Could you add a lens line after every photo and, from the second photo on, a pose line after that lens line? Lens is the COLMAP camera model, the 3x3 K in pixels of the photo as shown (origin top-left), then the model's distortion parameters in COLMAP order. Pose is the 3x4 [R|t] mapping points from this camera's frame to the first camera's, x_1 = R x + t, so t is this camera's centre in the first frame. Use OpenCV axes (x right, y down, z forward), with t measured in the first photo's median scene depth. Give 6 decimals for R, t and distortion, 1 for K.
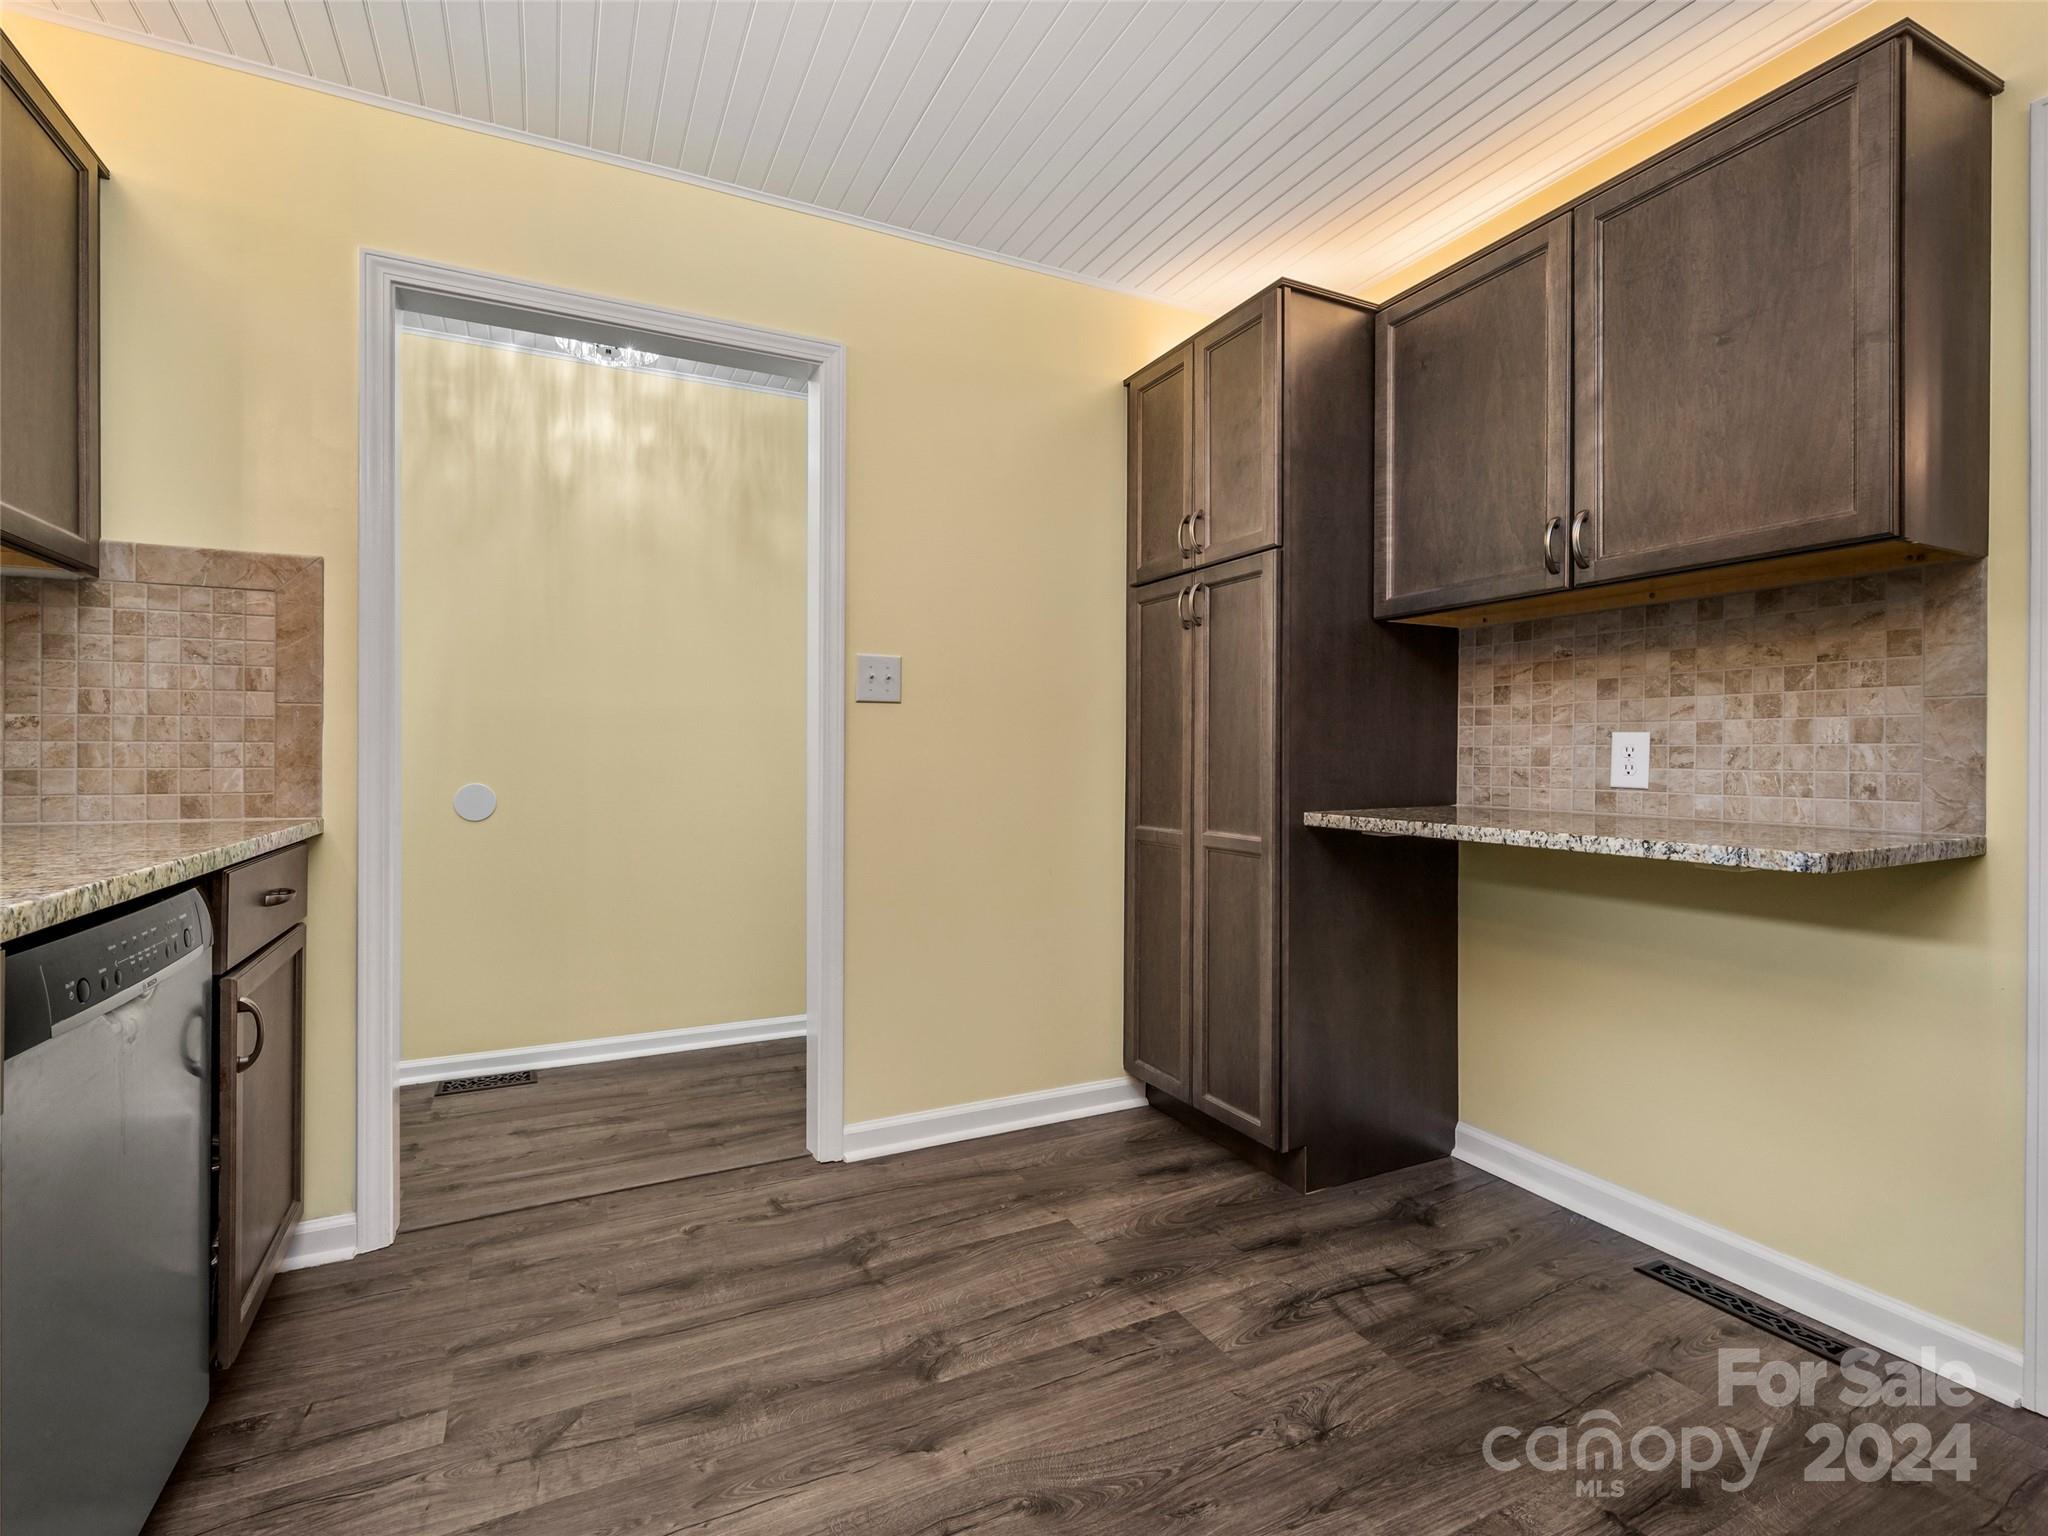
lens RADIAL K [[921.9, 0, 986.2], [0, 921.9, 745.1], [0, 0, 1]] dist [-0.000511, -0.000231]
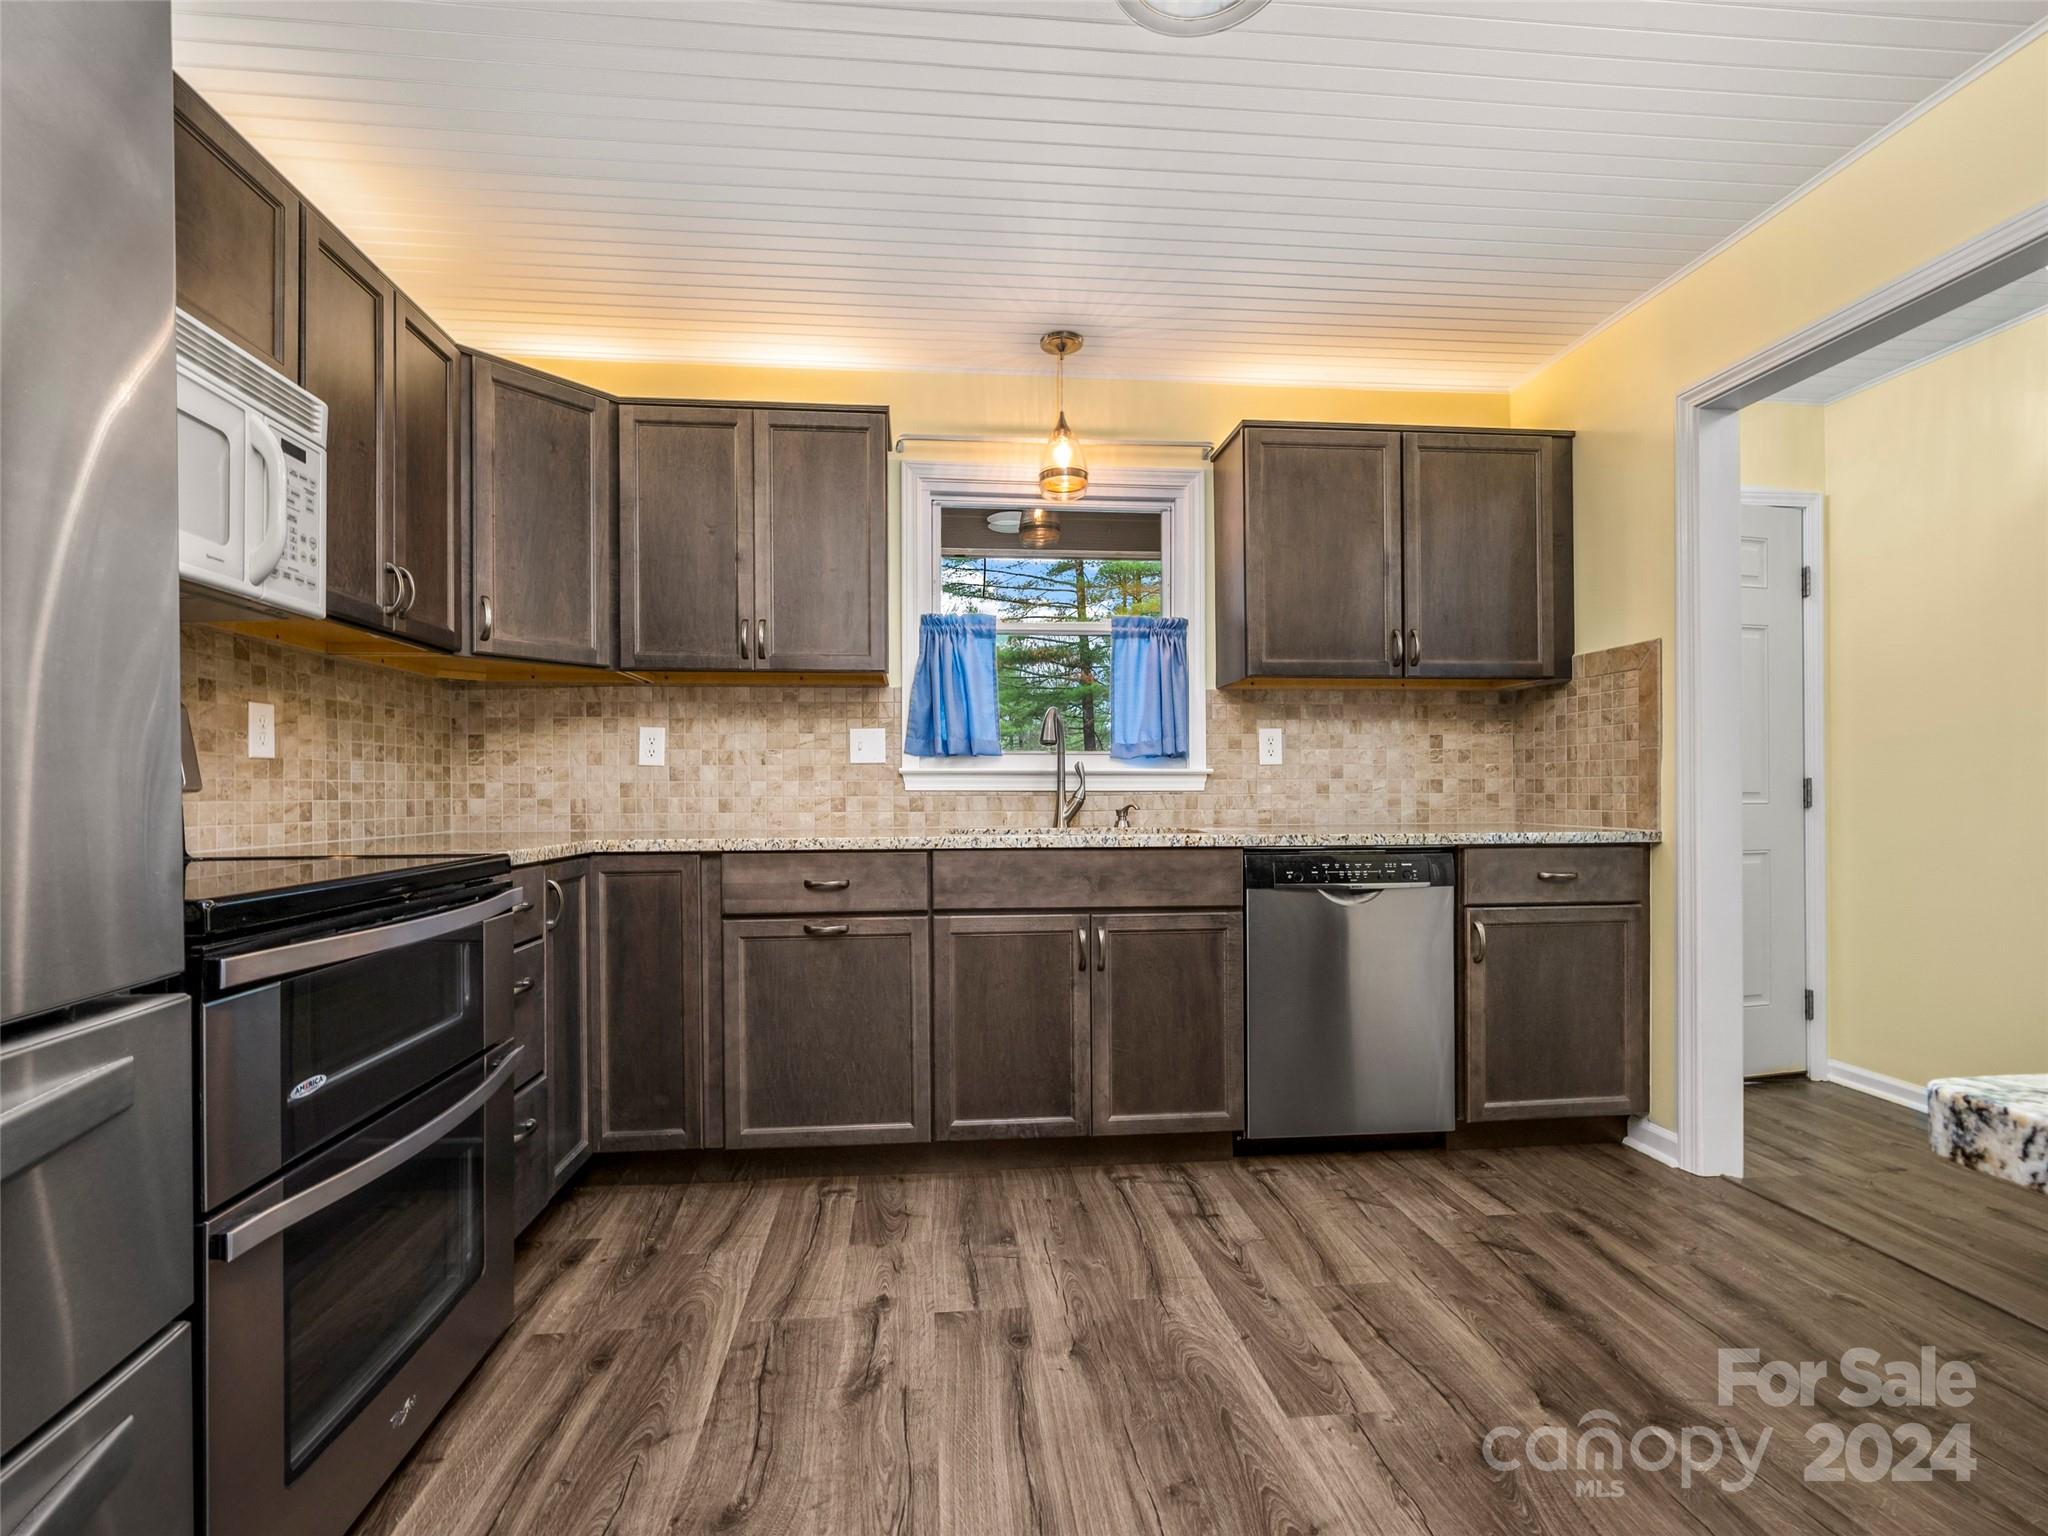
lens RADIAL K [[944.5, 0, 1033.5], [0, 944.5, 784.8], [0, 0, 1]] dist [0.001871, 0.000413]
pose [[-0.316202, -0.006950, -0.948666, 0.961775], [0.013823, 0.999833, -0.011933, 0.016193], [0.948591, -0.016886, -0.316053, 0.620980]]
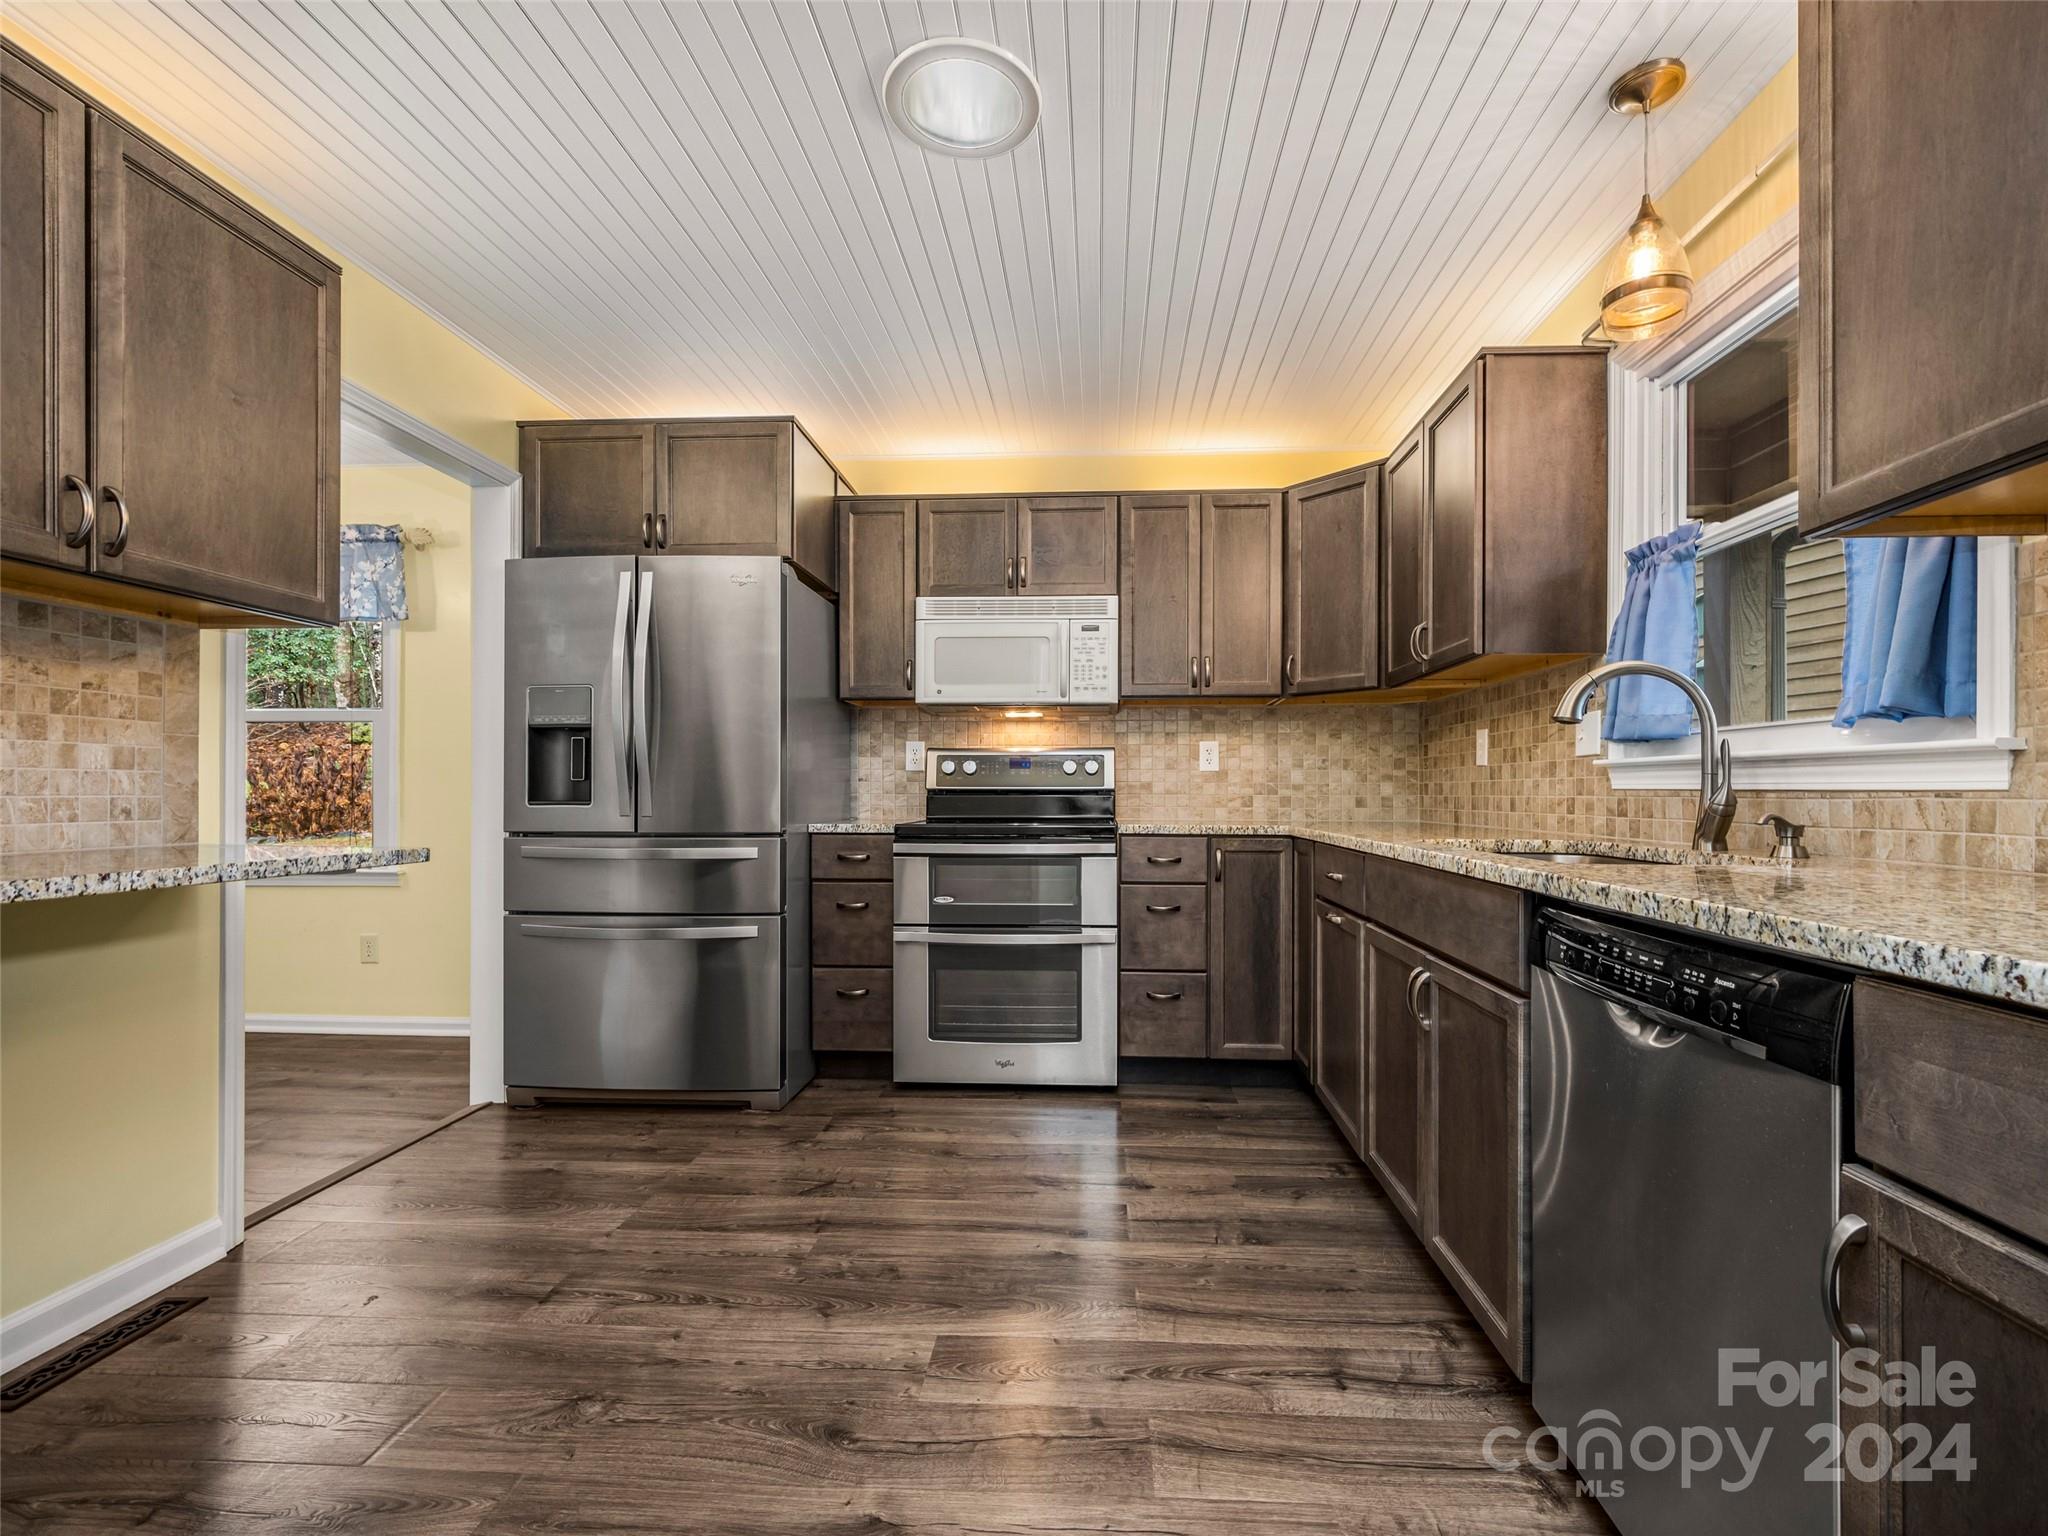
lens RADIAL K [[944.5, 0, 1033.5], [0, 944.5, 784.8], [0, 0, 1]] dist [0.001871, 0.000413]
pose [[-0.871454, 0.001358, 0.490476, -0.530518], [-0.007993, 0.999824, -0.016970, 0.025600], [-0.490412, -0.018710, -0.871290, 1.394887]]
